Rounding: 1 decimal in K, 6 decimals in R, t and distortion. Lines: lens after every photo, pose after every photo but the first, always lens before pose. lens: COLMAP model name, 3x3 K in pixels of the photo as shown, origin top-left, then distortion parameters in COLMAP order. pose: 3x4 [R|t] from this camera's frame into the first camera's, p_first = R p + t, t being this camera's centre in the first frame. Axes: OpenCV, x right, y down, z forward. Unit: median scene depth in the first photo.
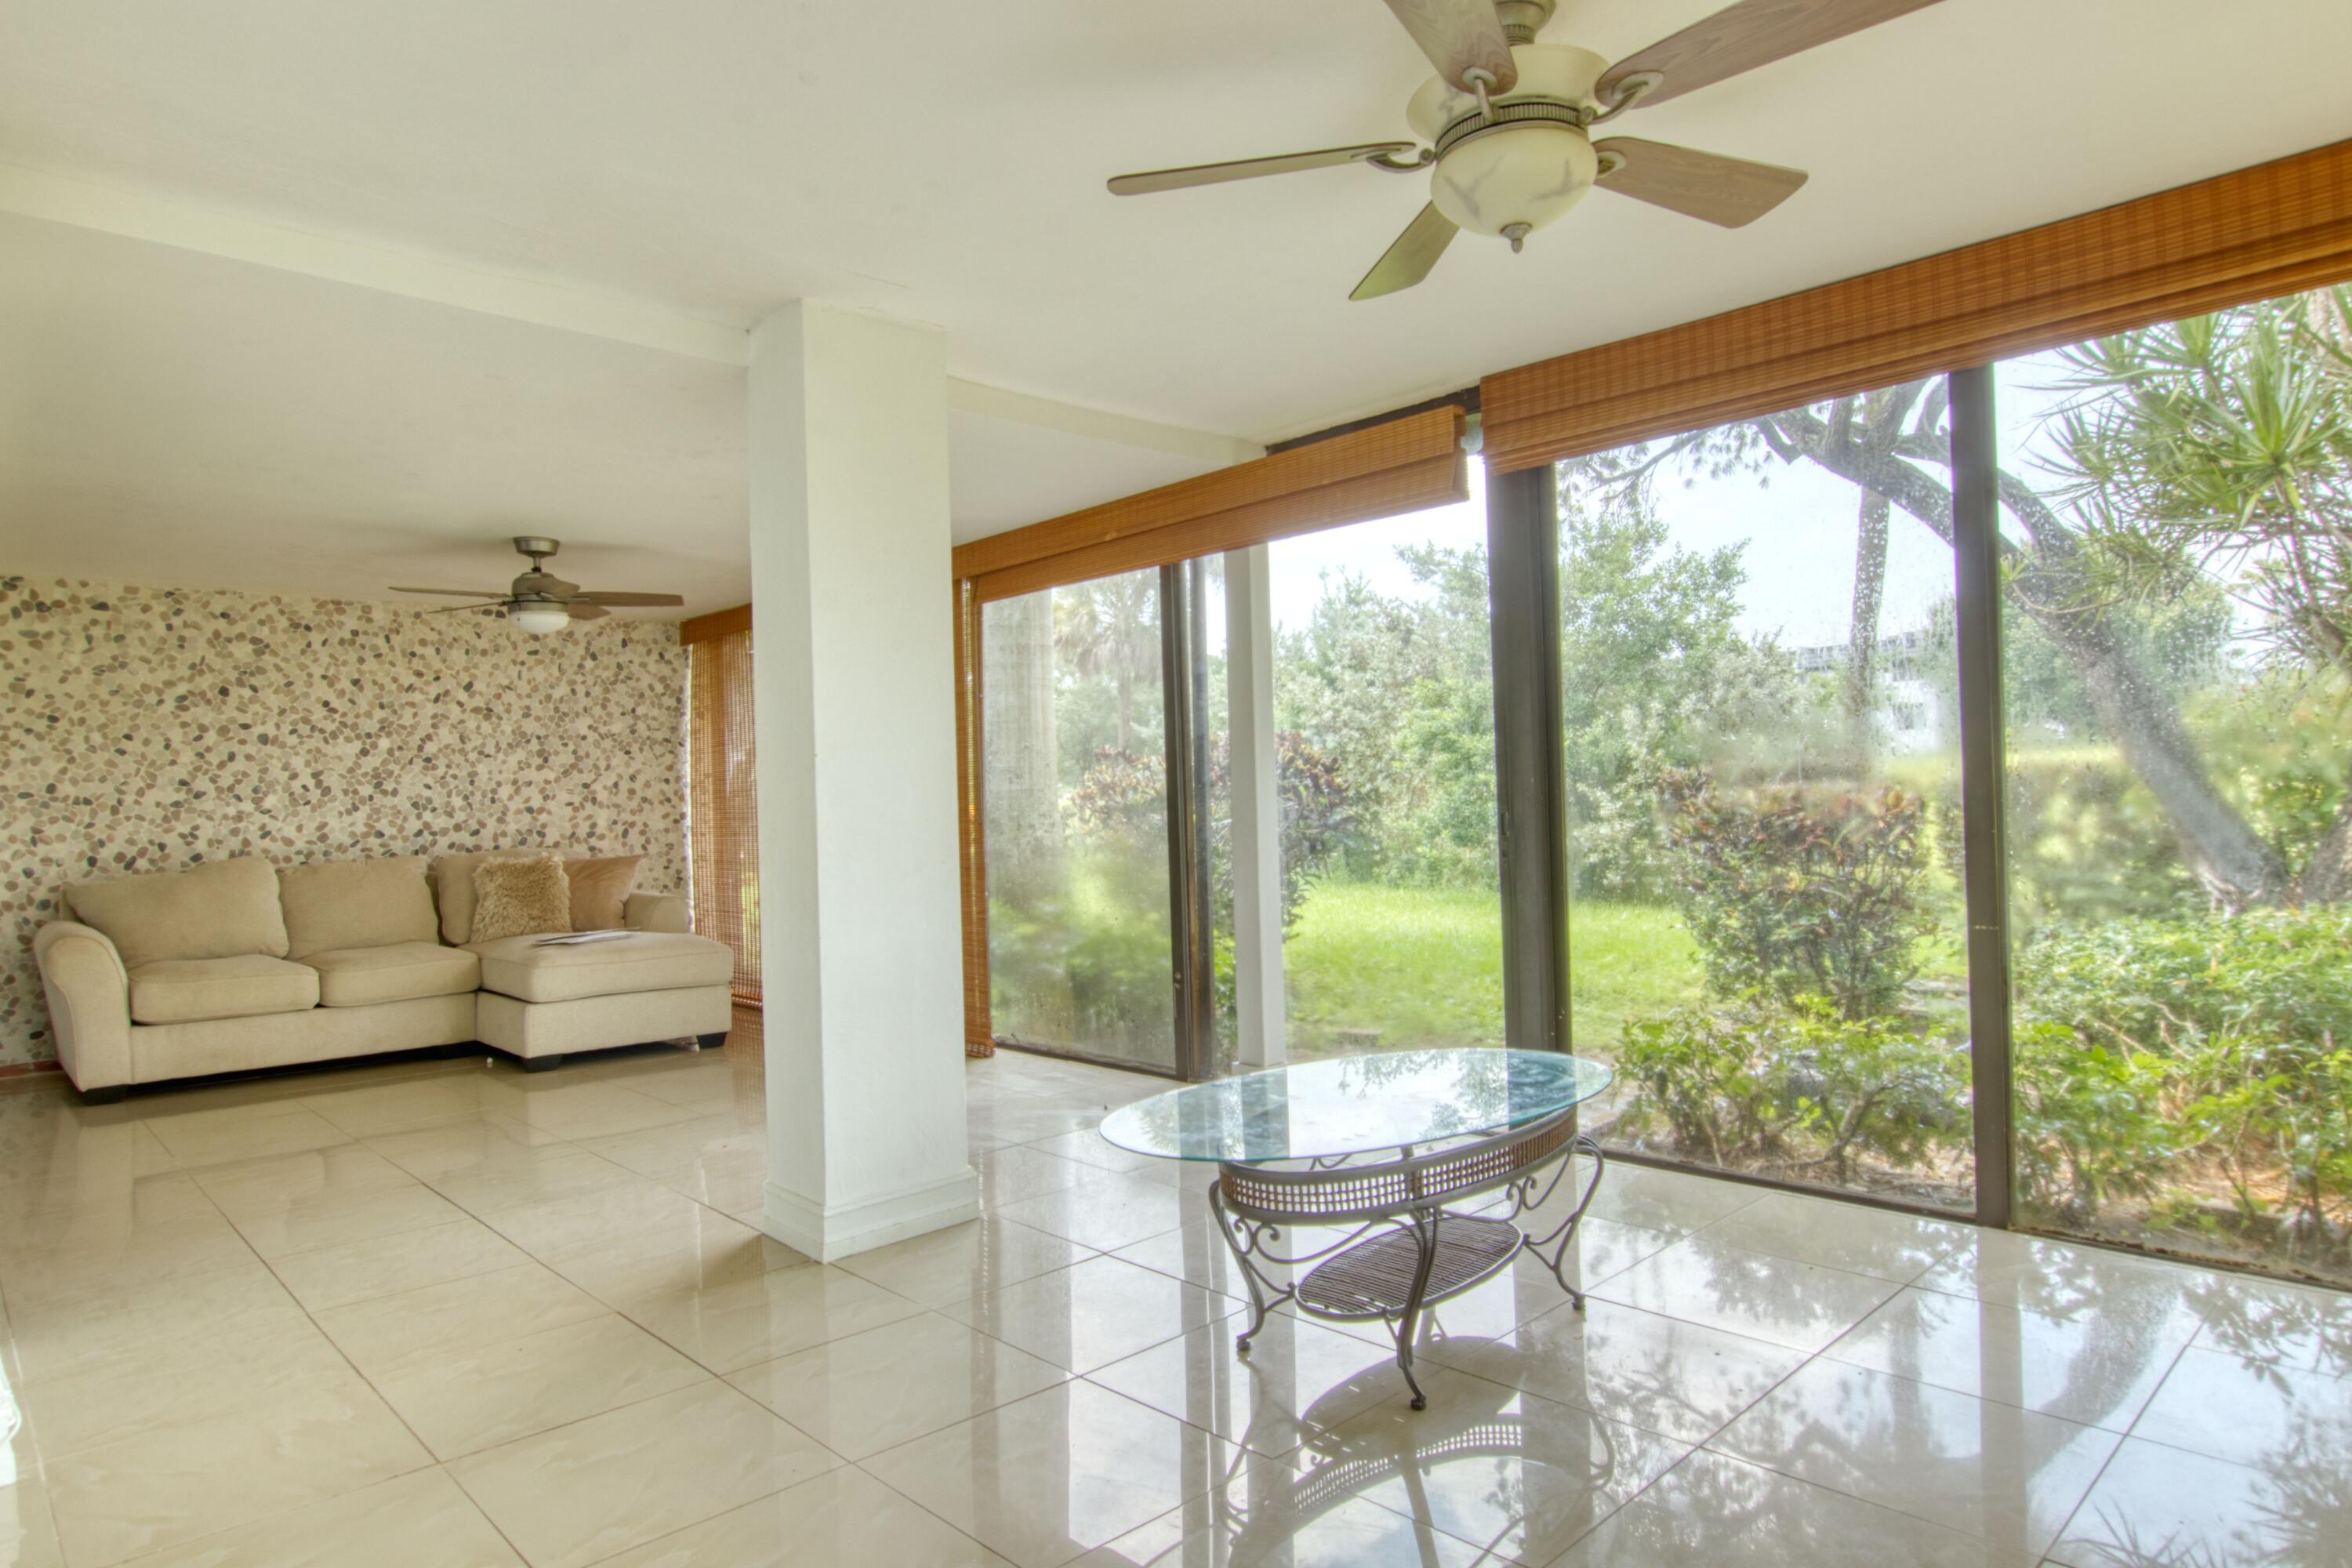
lens RADIAL K [[1353.8, 0, 1170.5], [0, 1353.8, 794.8], [0, 0, 1]] dist [-0.017062, 0.003619]
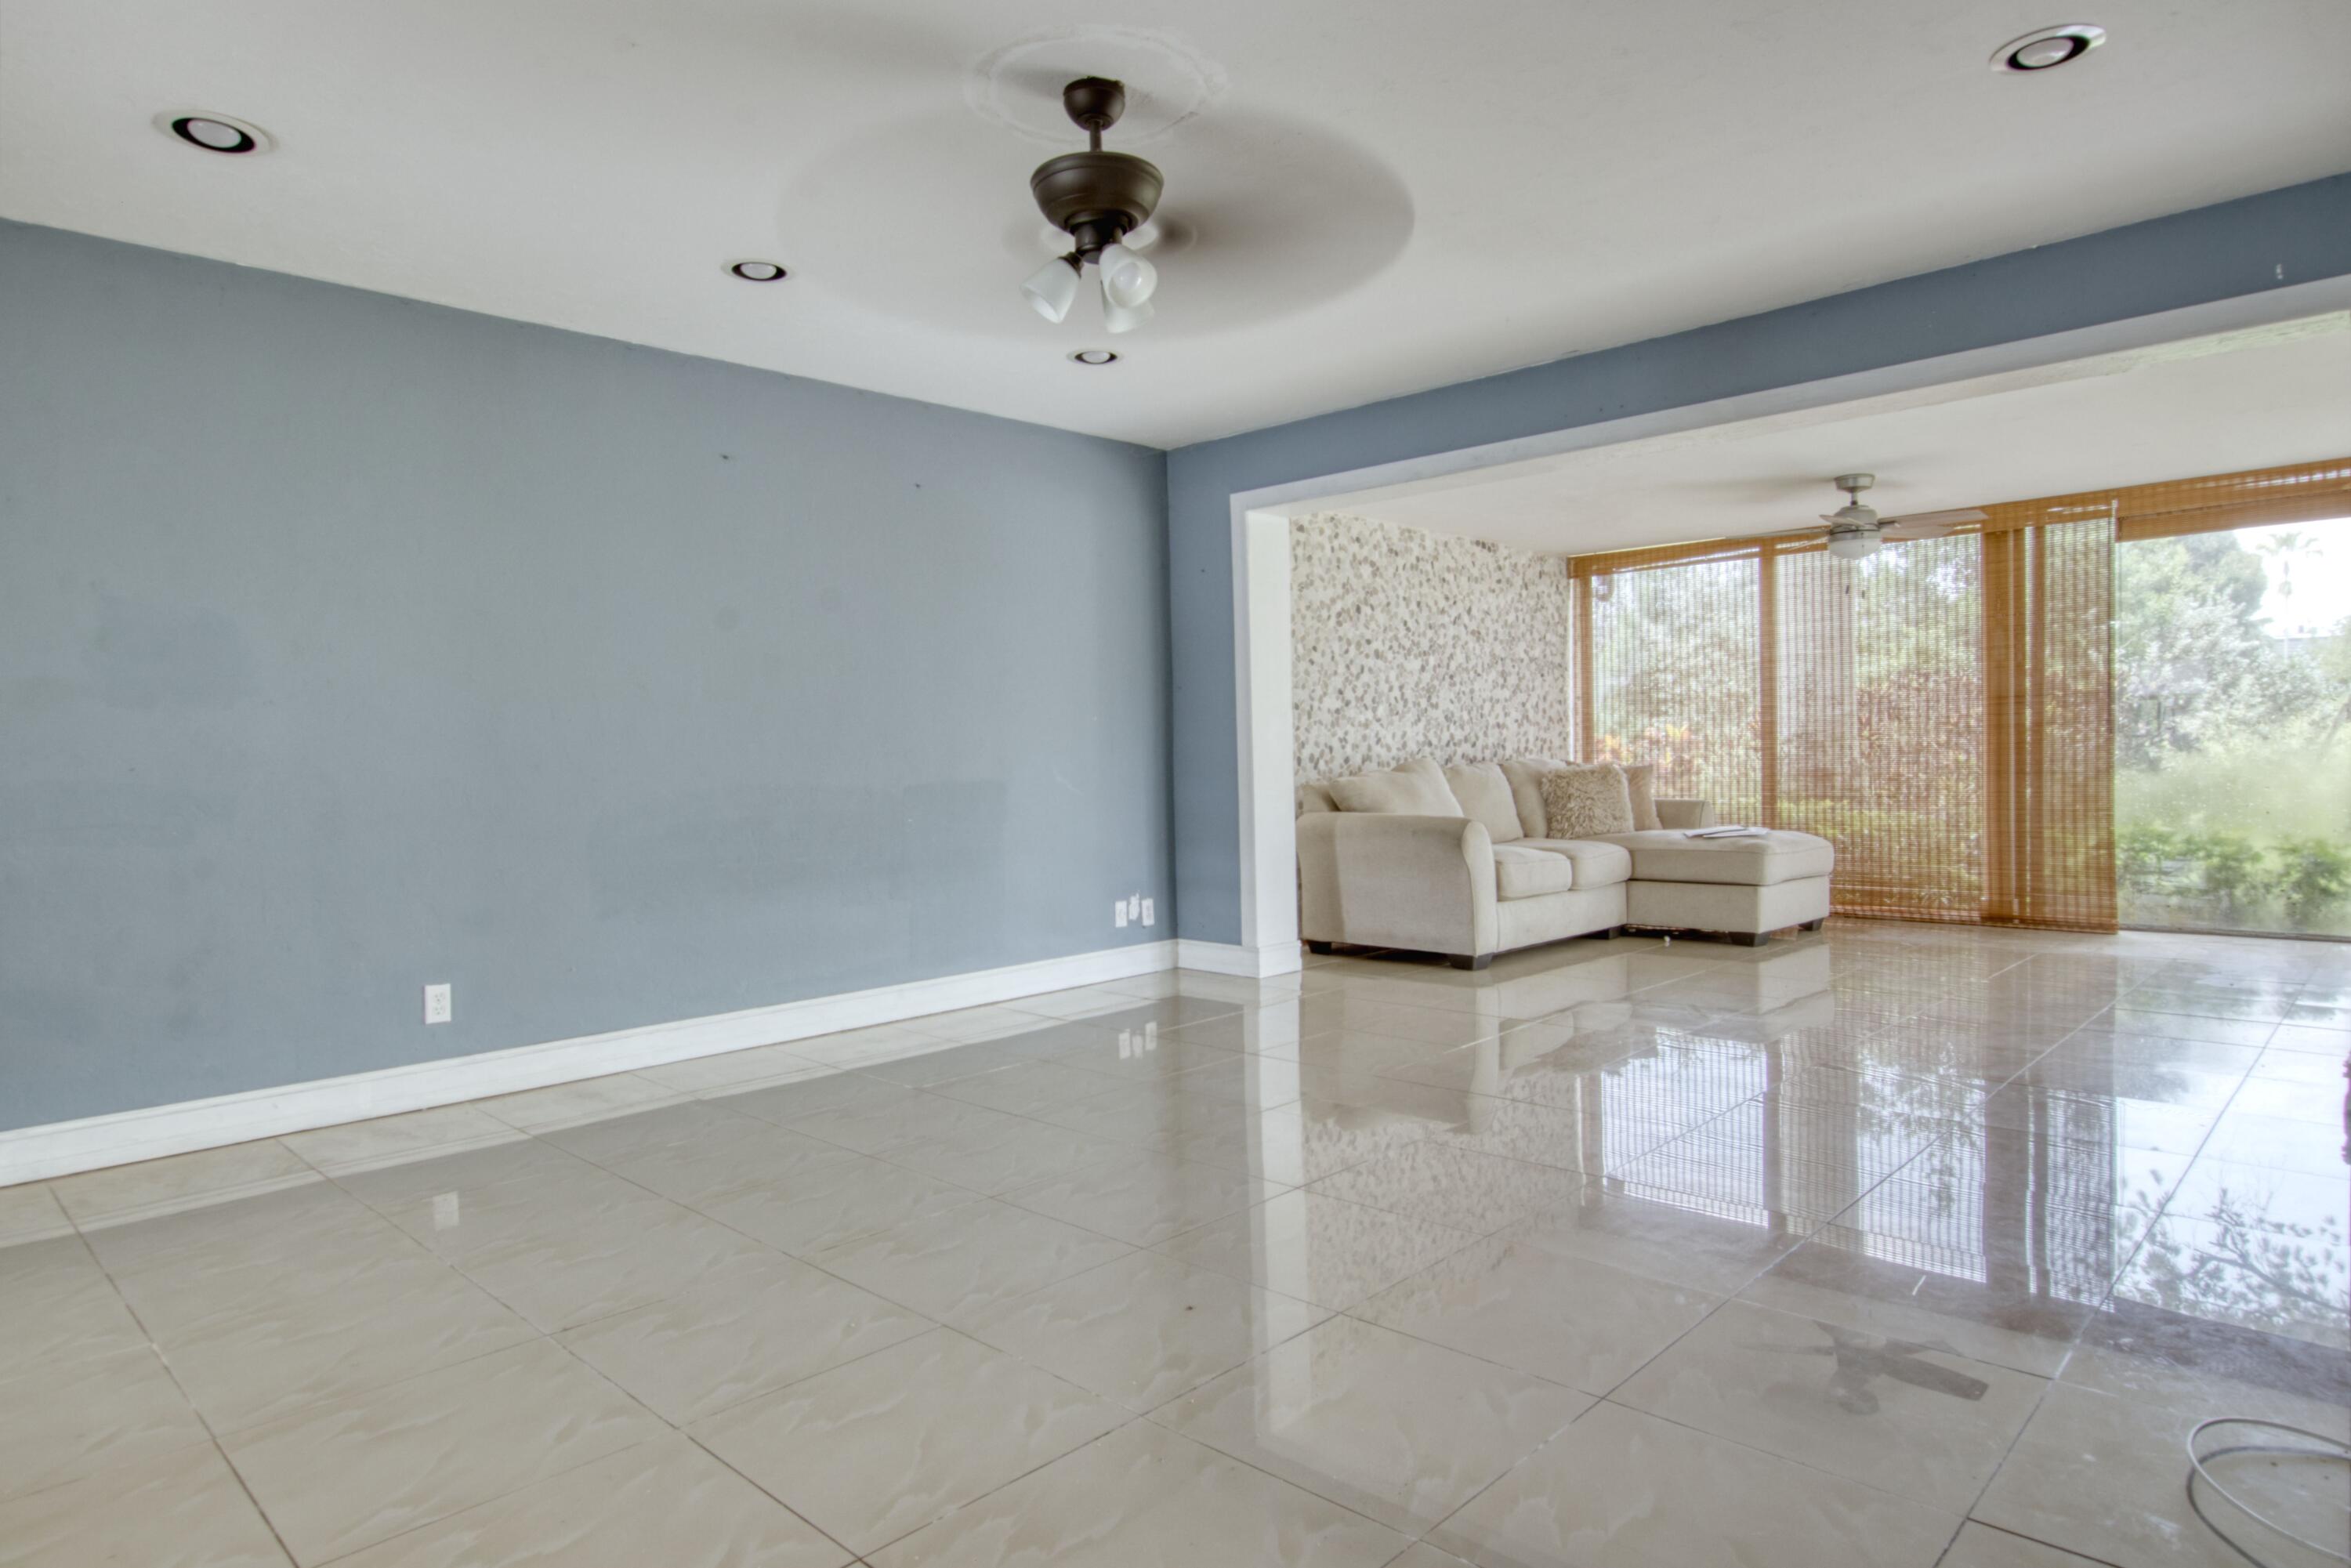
lens RADIAL K [[1353.1, 0, 1182.2], [0, 1353.1, 782.0], [0, 0, 1]] dist [-0.017062, 0.003619]
pose [[0.998686, 0.006886, 0.050779, -0.840677], [-0.007917, 0.999766, 0.020123, 0.039798], [-0.050628, -0.020498, 0.998507, -0.090039]]
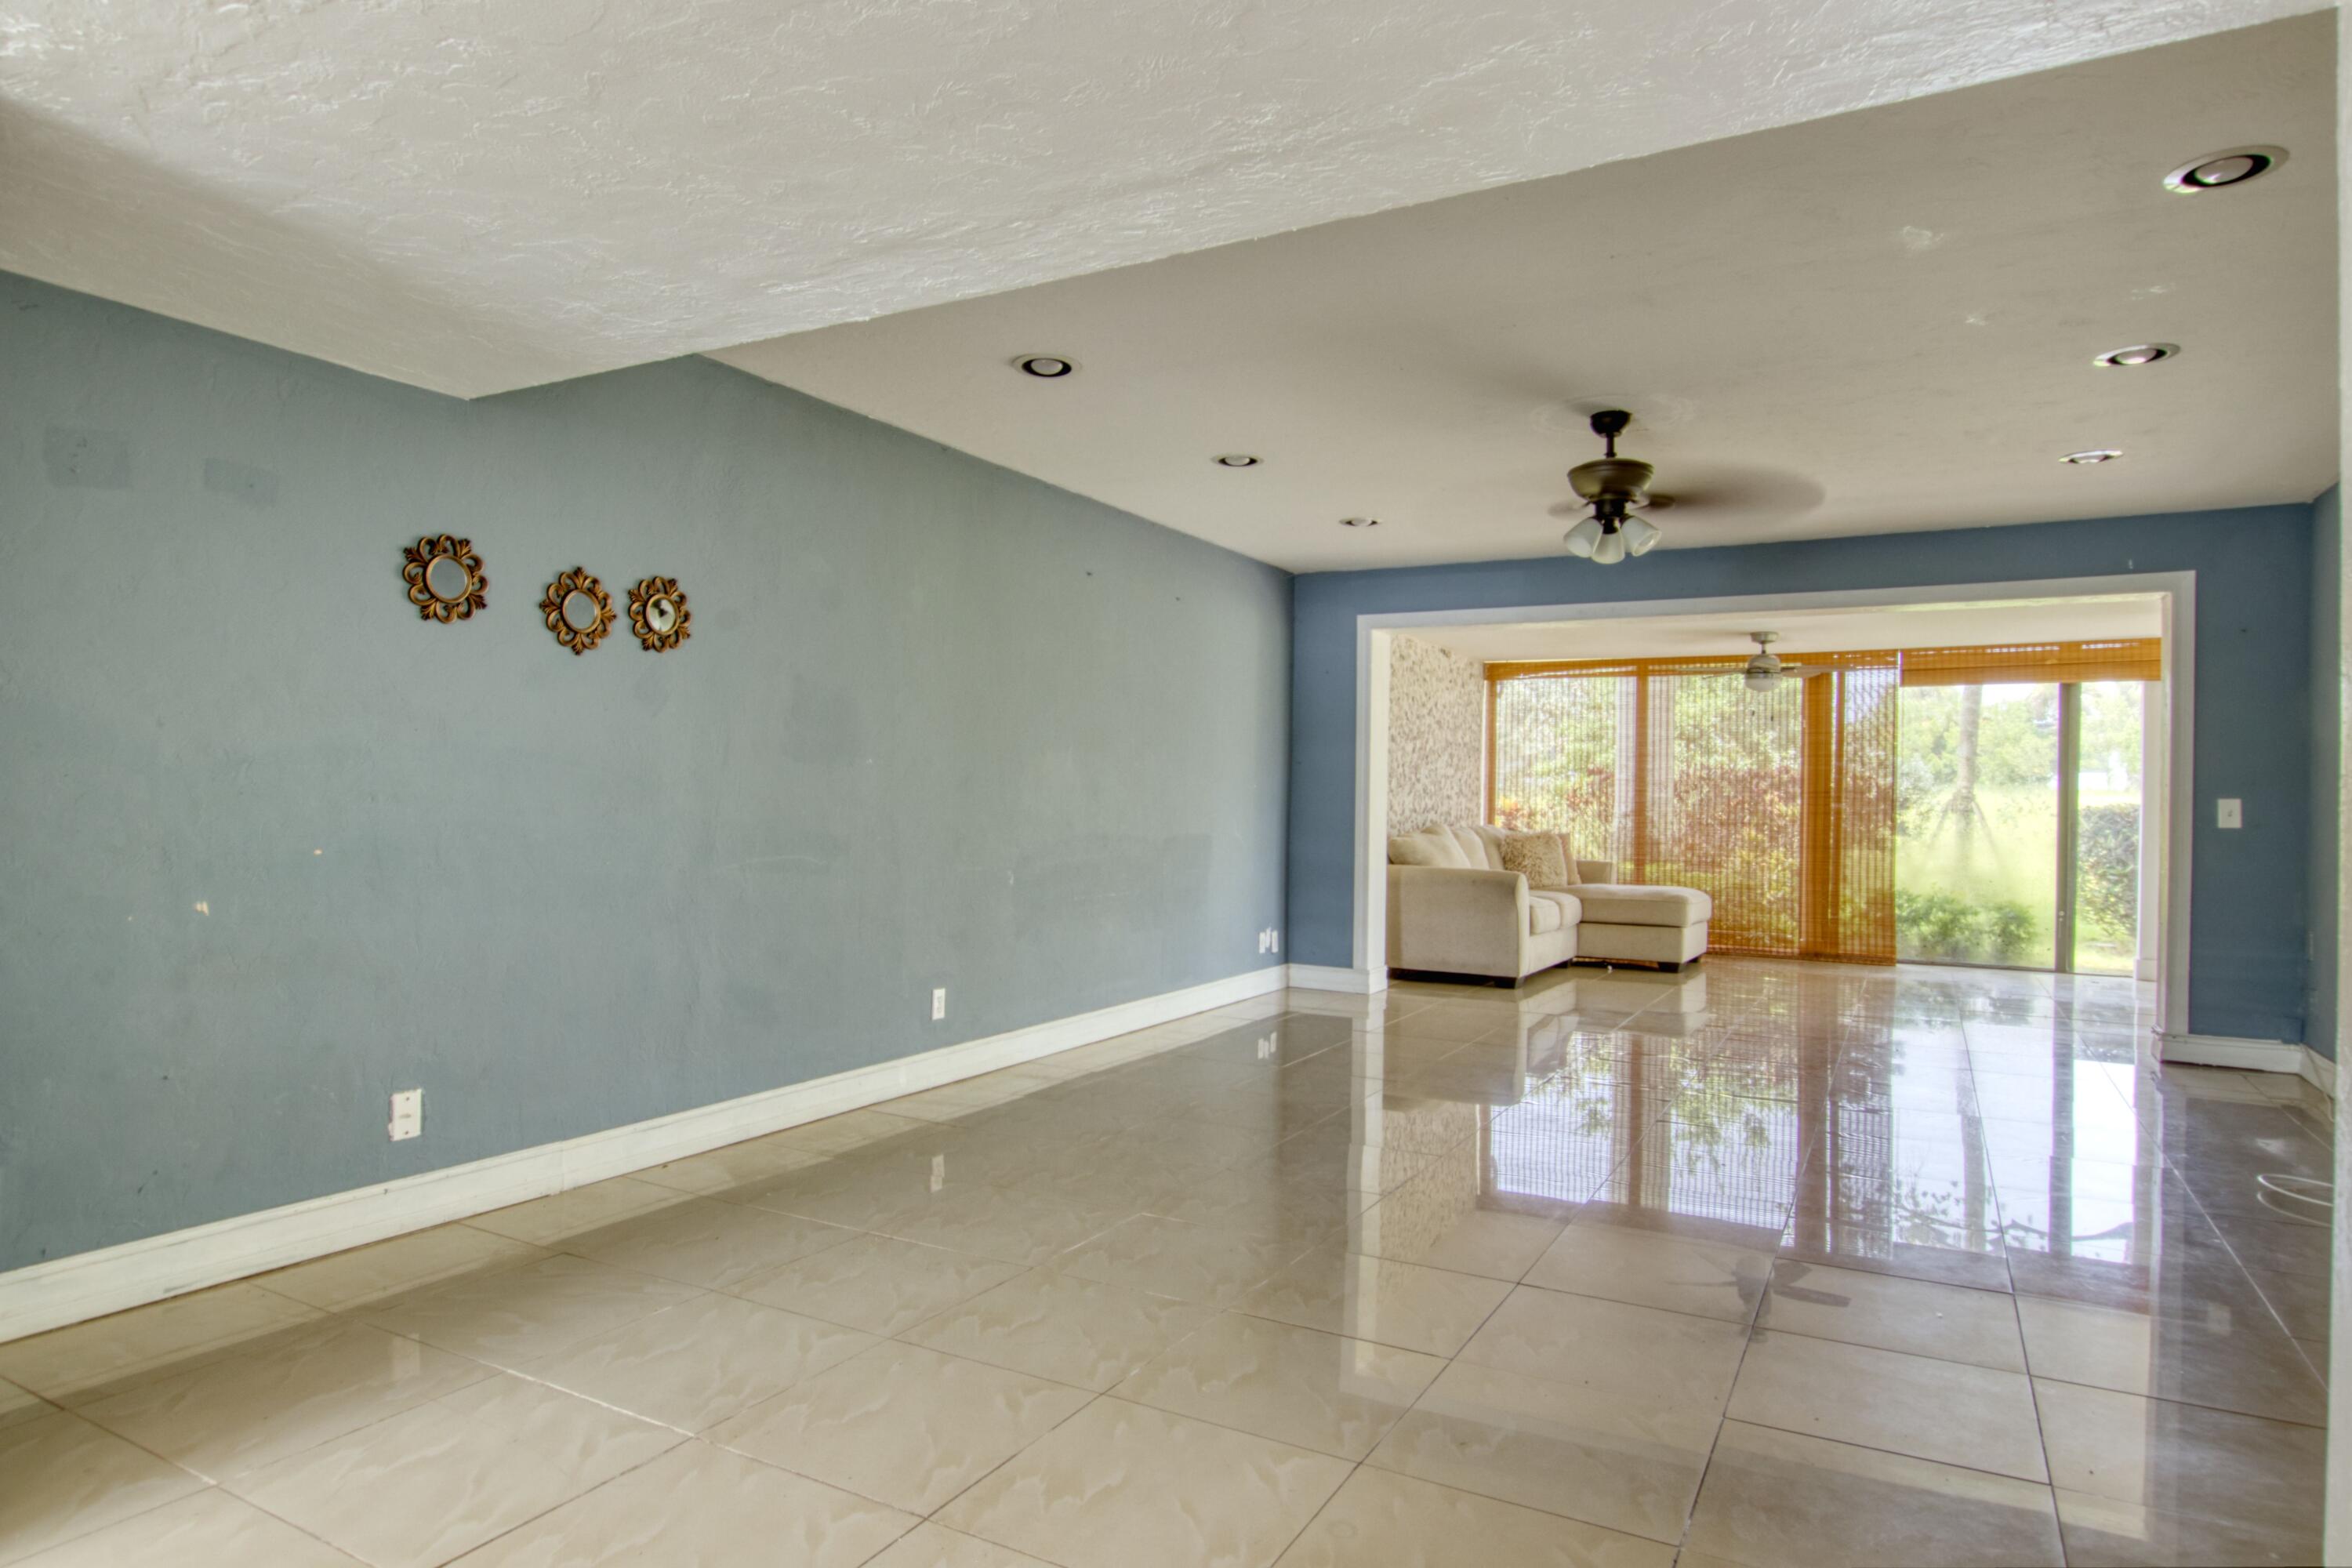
lens RADIAL K [[1353.8, 0, 1180.3], [0, 1353.8, 789.1], [0, 0, 1]] dist [-0.017062, 0.003619]
pose [[0.951338, 0.046907, 0.304557, -1.226794], [-0.044522, 0.998899, -0.014773, 0.038084], [-0.304915, 0.000495, 0.952379, -0.232636]]
